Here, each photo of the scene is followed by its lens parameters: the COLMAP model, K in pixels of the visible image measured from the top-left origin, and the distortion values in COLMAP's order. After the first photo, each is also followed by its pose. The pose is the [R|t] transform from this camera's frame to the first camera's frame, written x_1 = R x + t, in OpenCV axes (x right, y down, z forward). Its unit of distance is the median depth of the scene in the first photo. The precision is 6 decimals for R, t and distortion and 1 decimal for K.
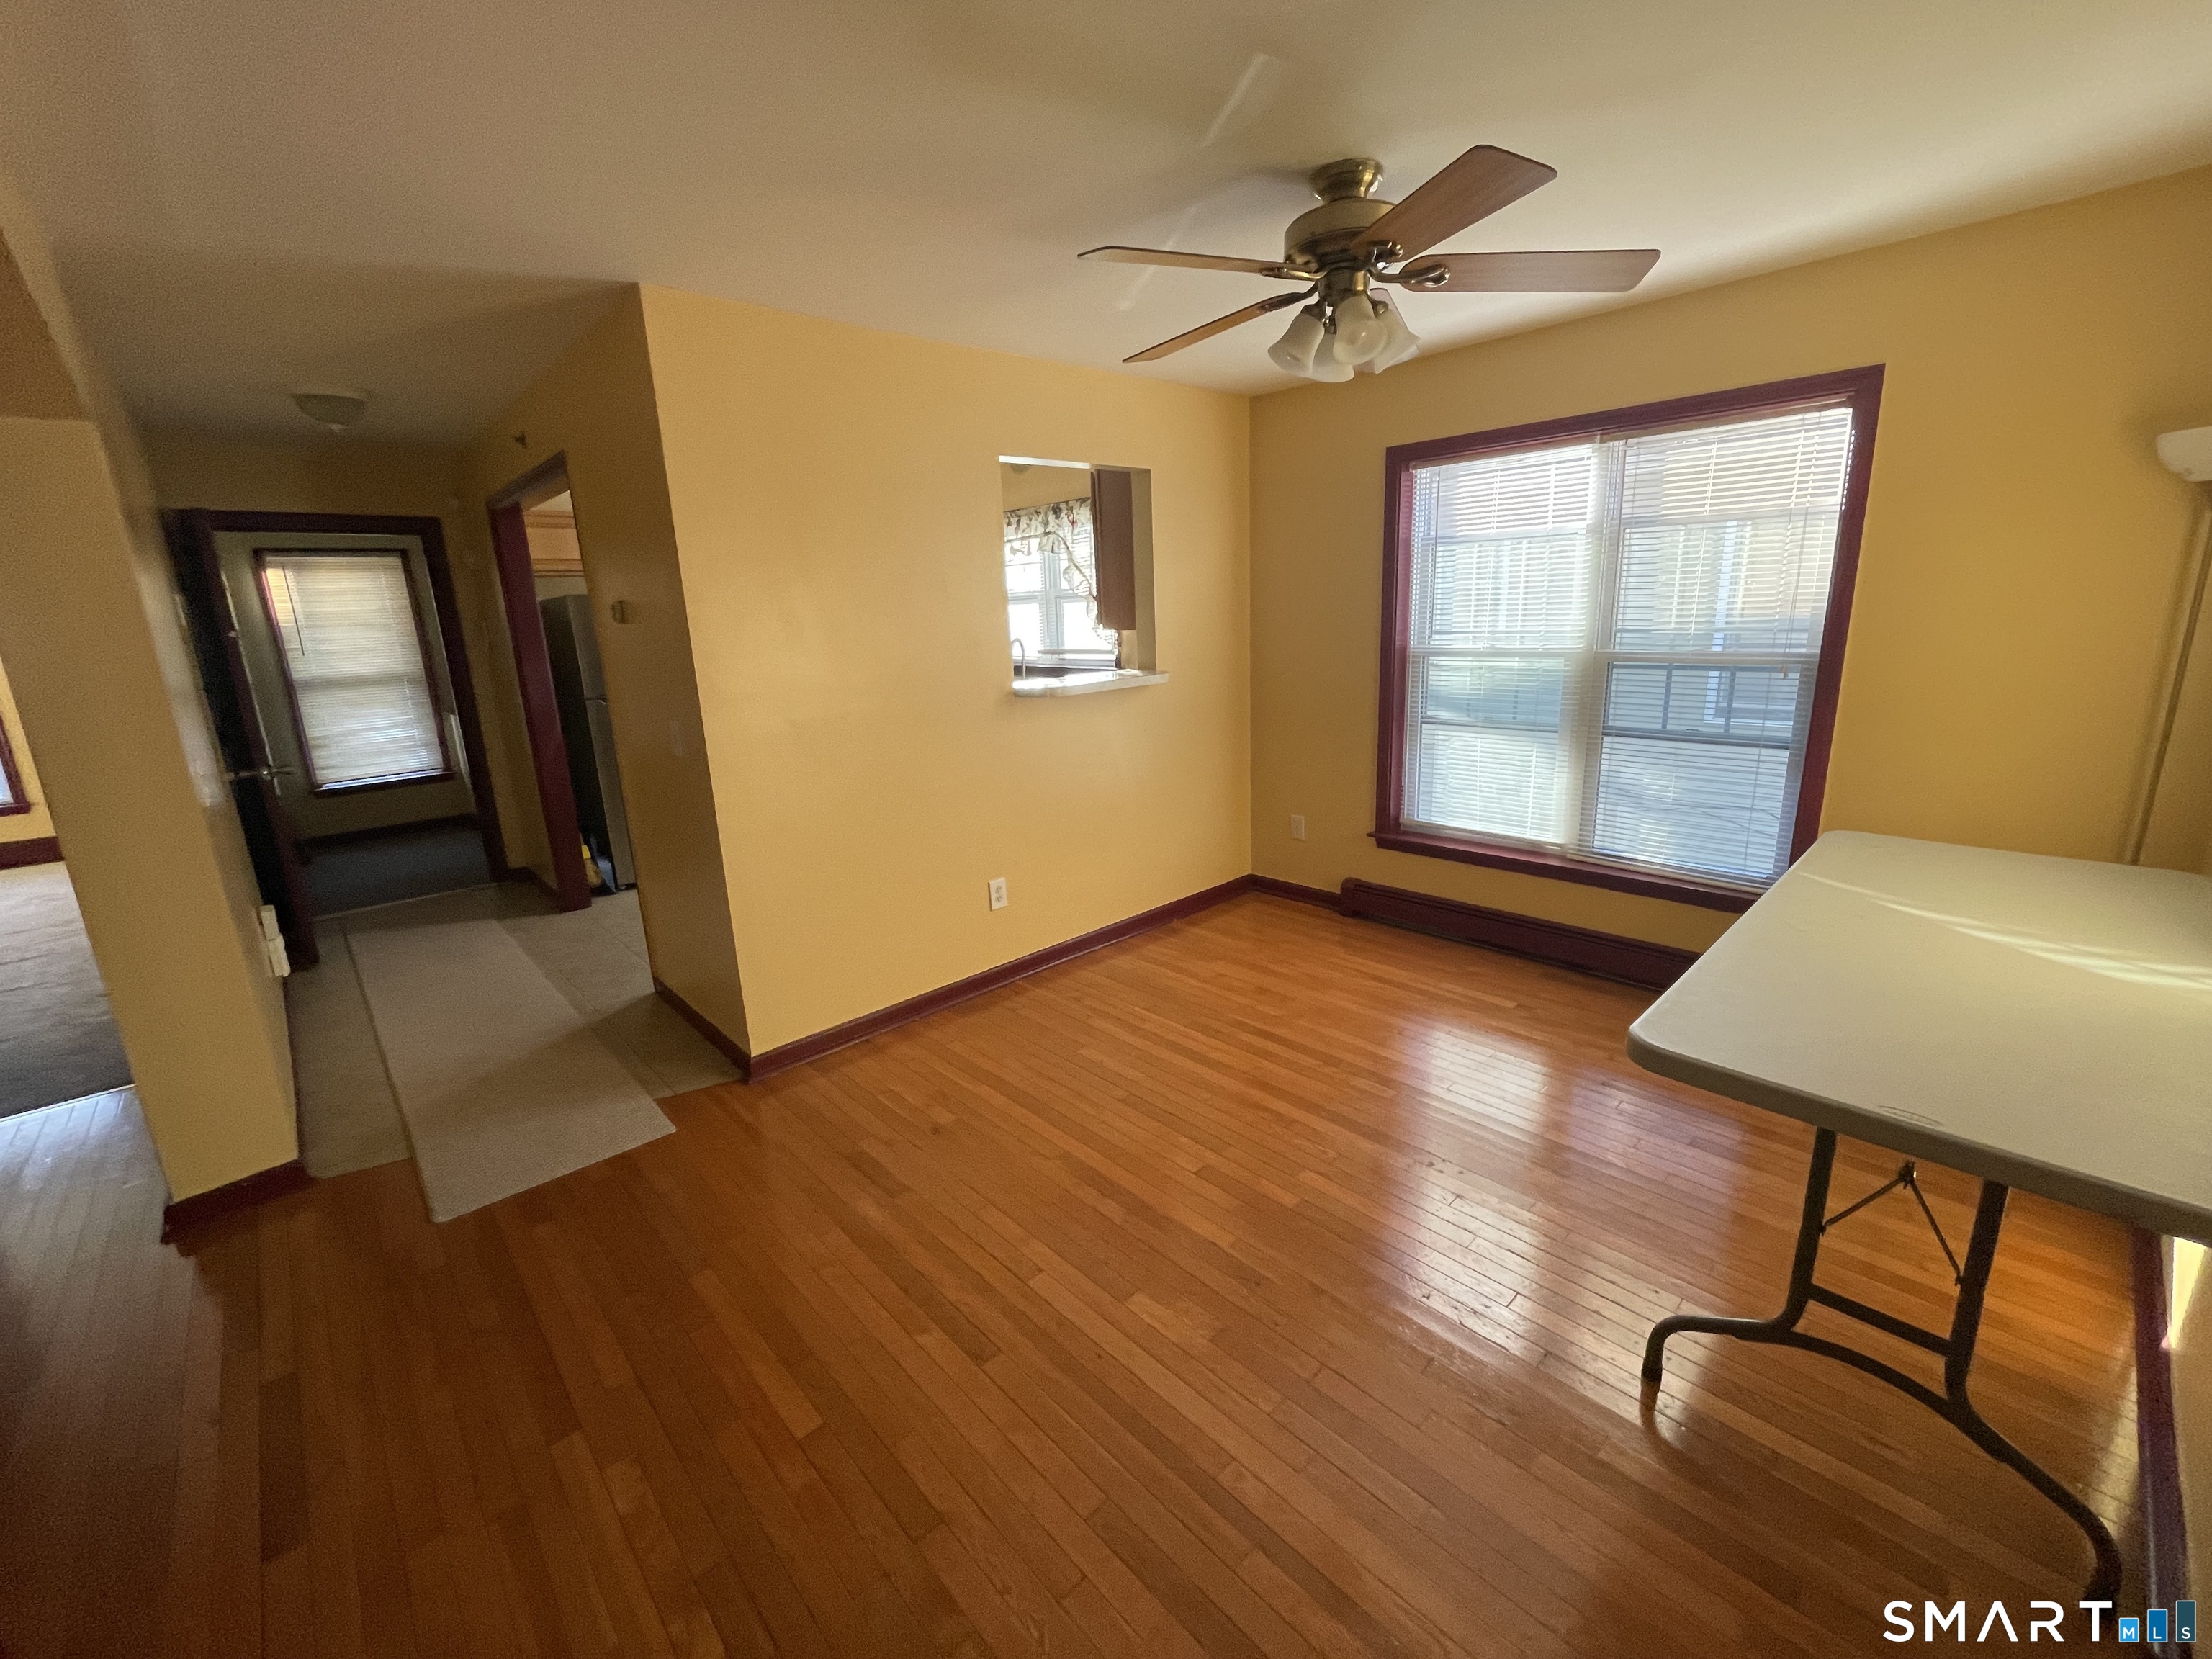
lens RADIAL K [[895.4, 0, 1106.0], [0, 895.4, 829.5], [0, 0, 1]] dist [-0.001817, -0.000208]
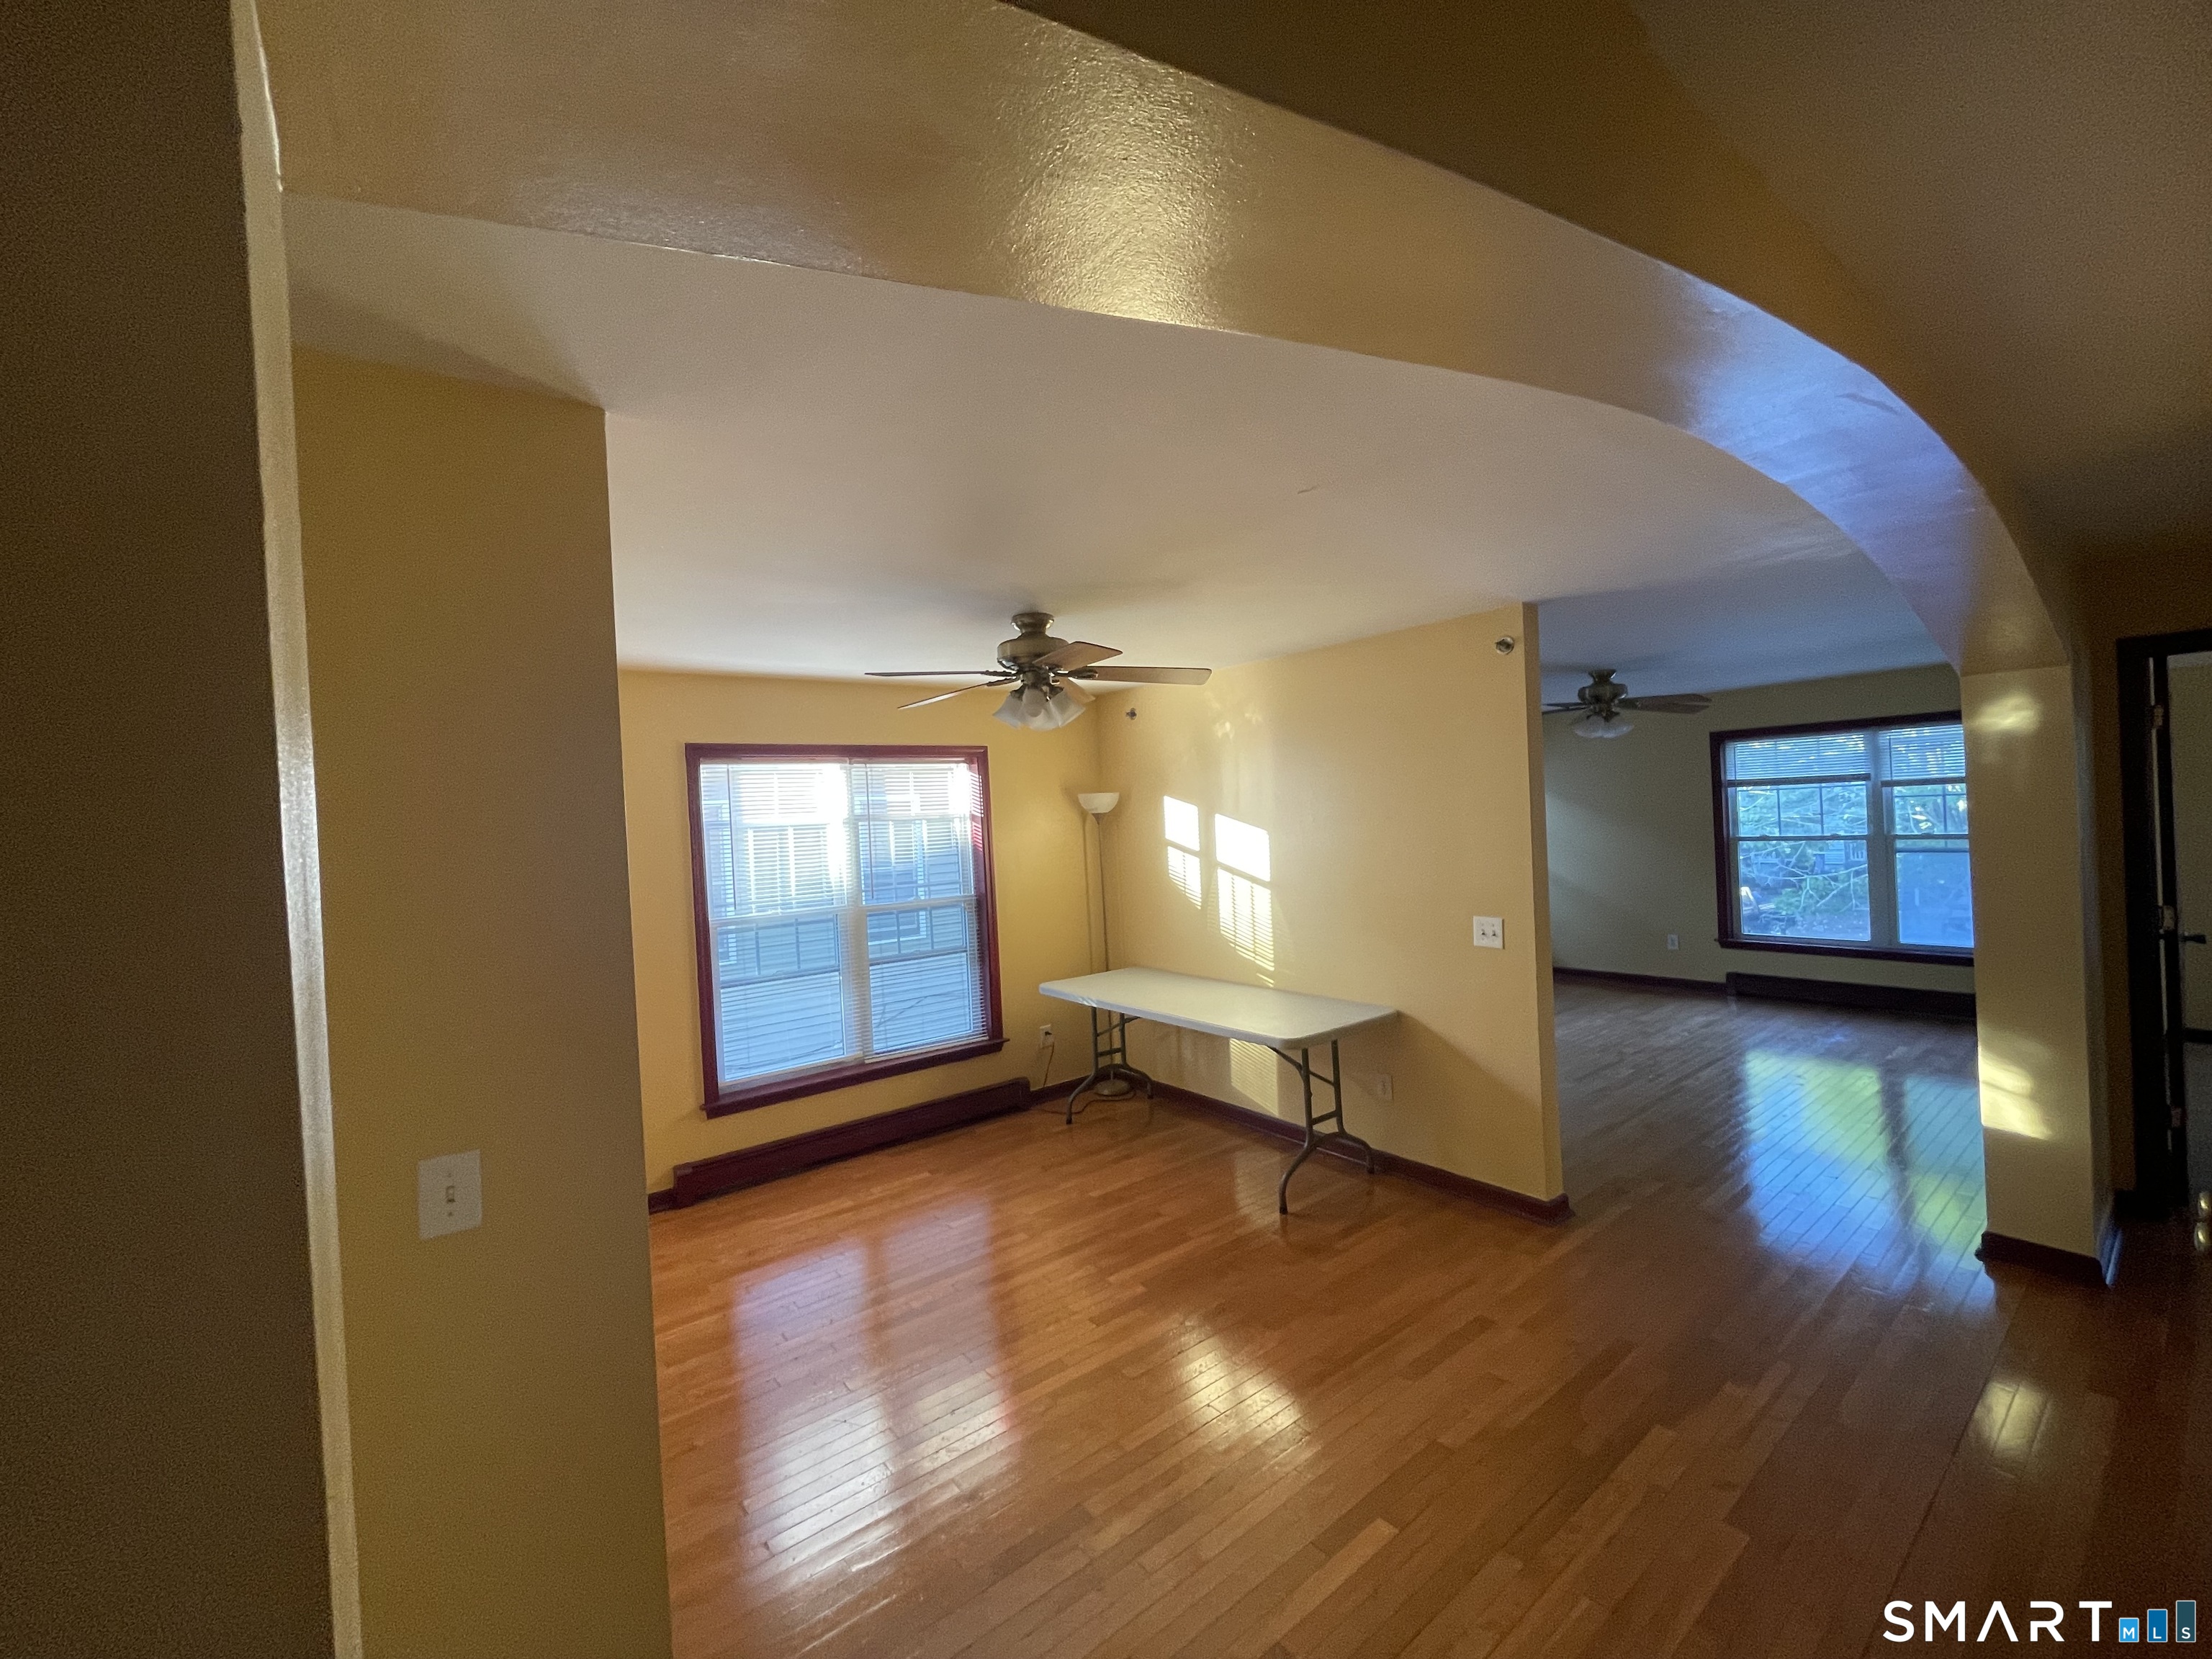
lens RADIAL K [[895.4, 0, 1106.0], [0, 895.4, 829.5], [0, 0, 1]] dist [-0.001817, -0.000208]
pose [[0.089352, 0.022299, 0.995750, -0.767328], [0.287147, 0.956723, -0.047192, -0.134901], [-0.953710, 0.290144, 0.079082, 0.482530]]
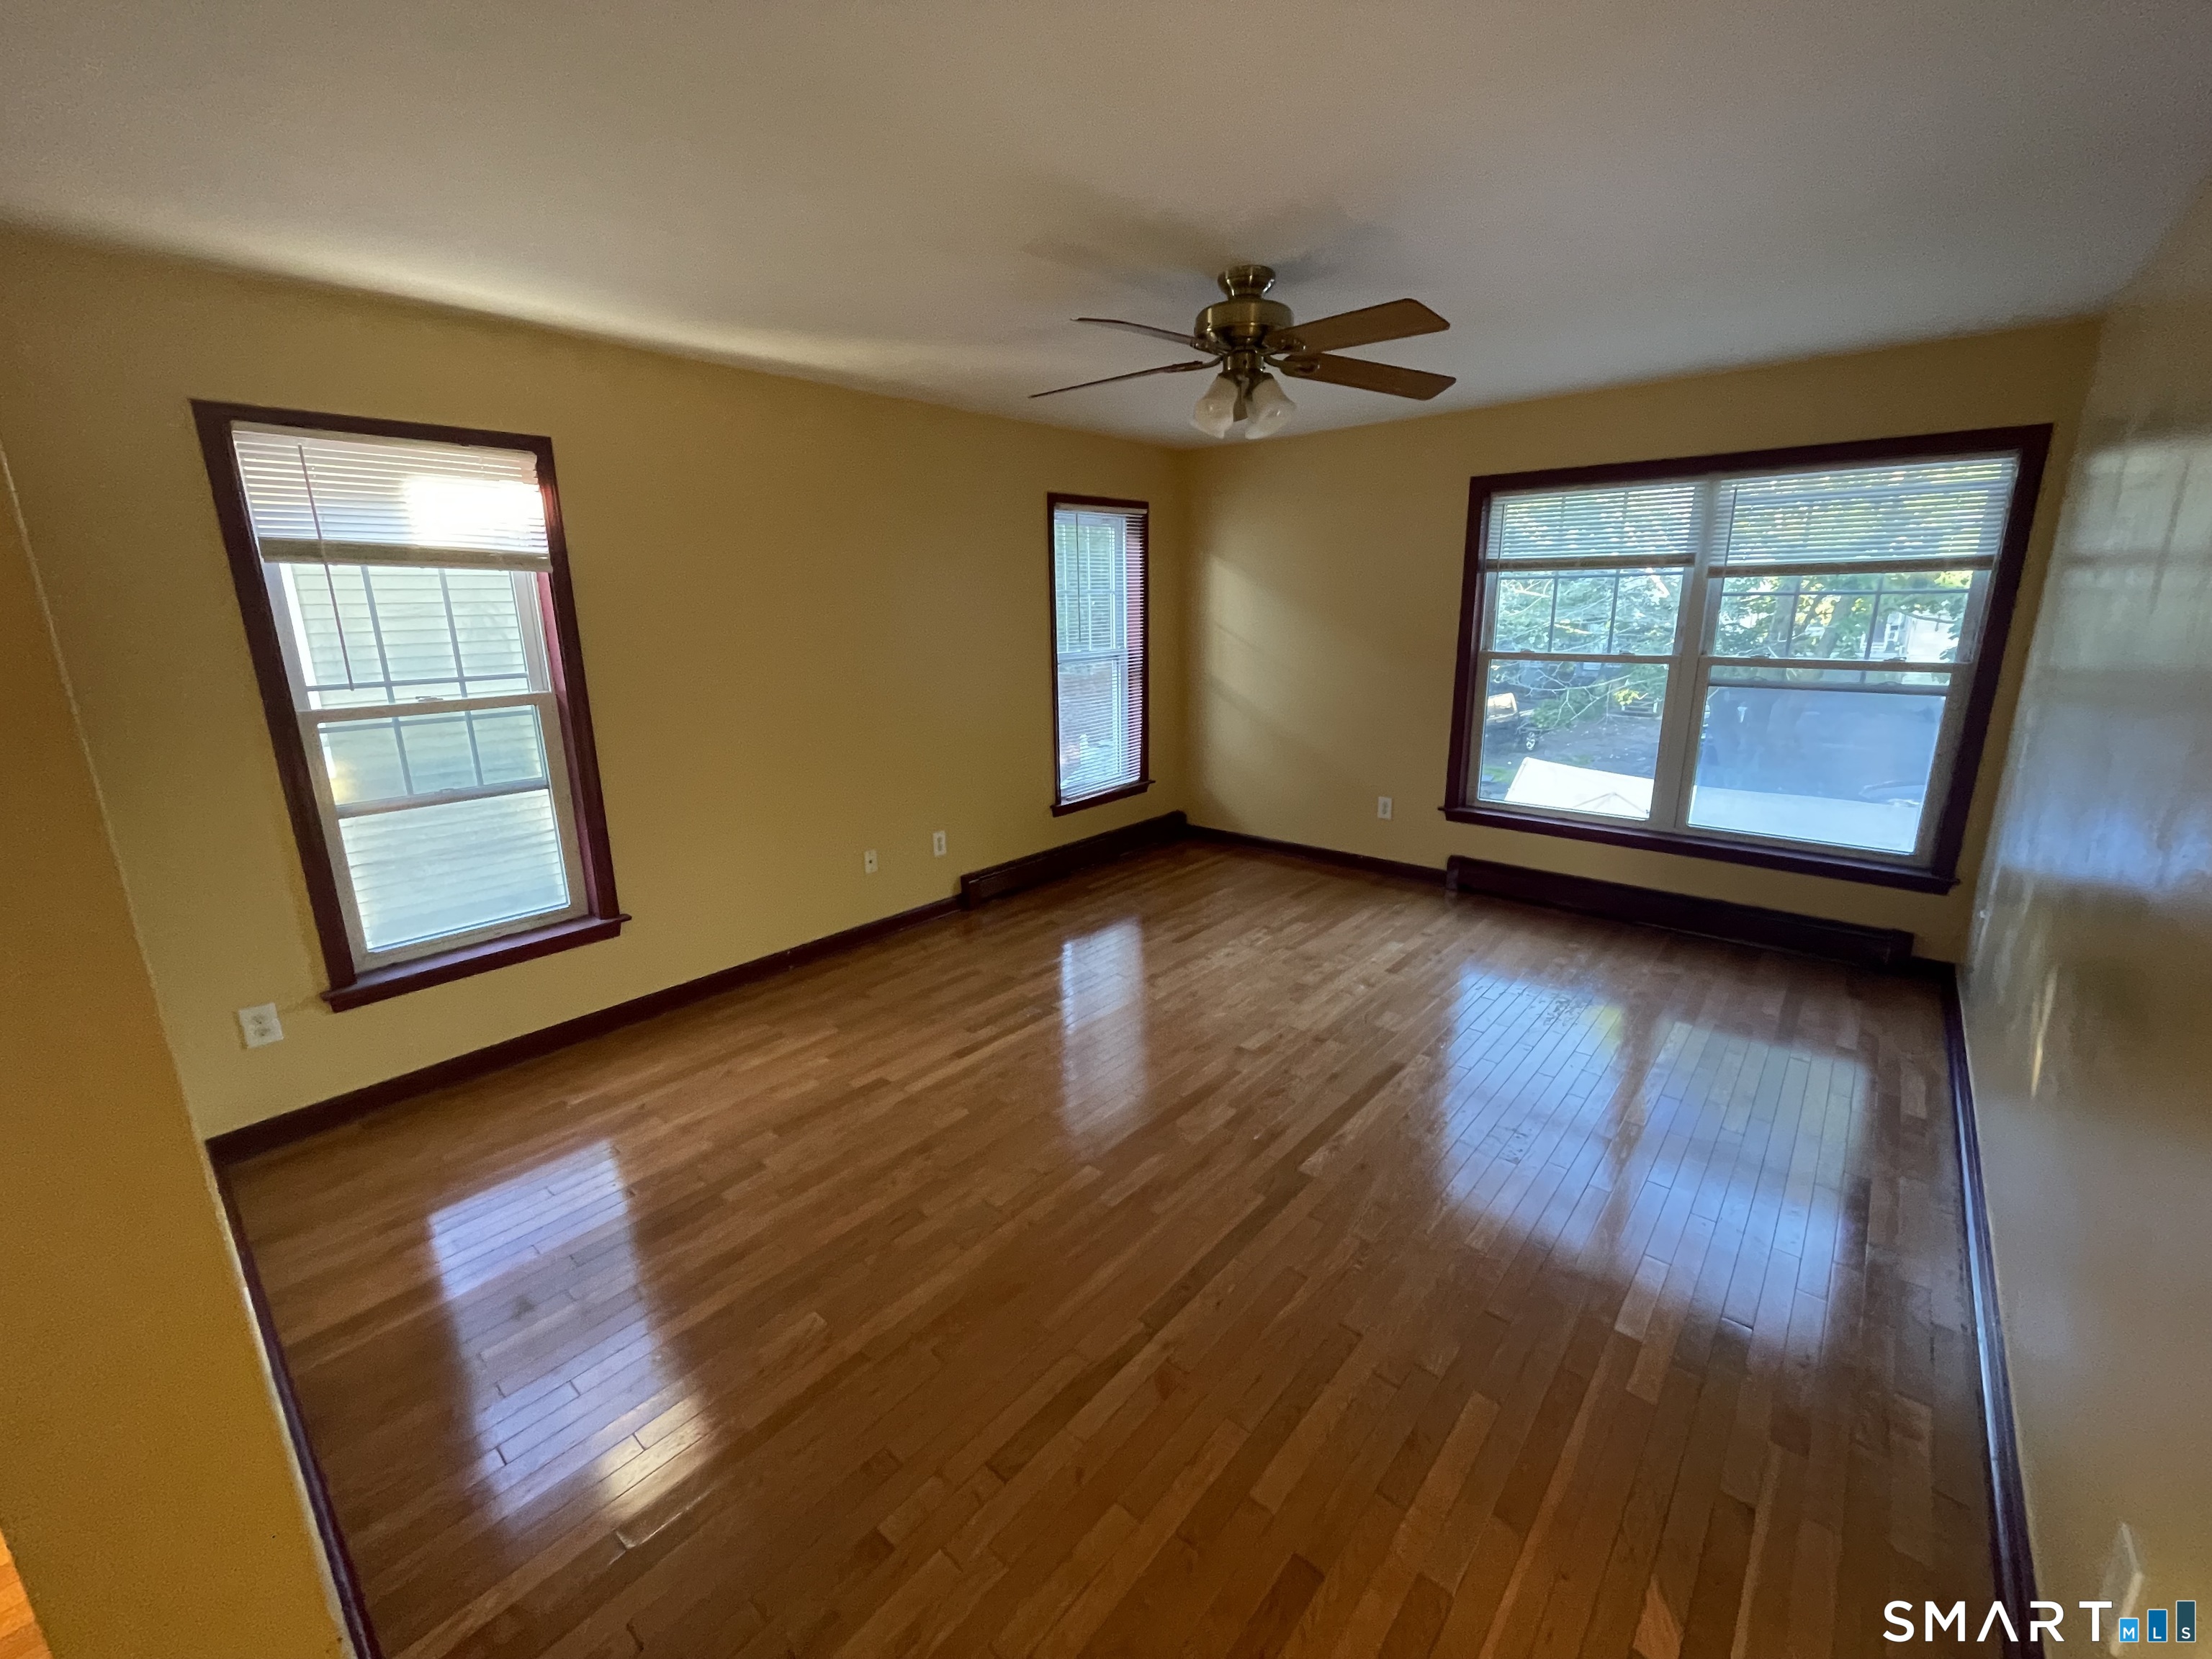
lens RADIAL K [[895.4, 0, 1106.0], [0, 895.4, 829.5], [0, 0, 1]] dist [-0.001817, -0.000208]
pose [[-0.106216, -0.208676, 0.972200, -0.474961], [0.258901, 0.938203, 0.229665, -0.091880], [-0.960046, 0.276098, -0.045626, 0.307000]]
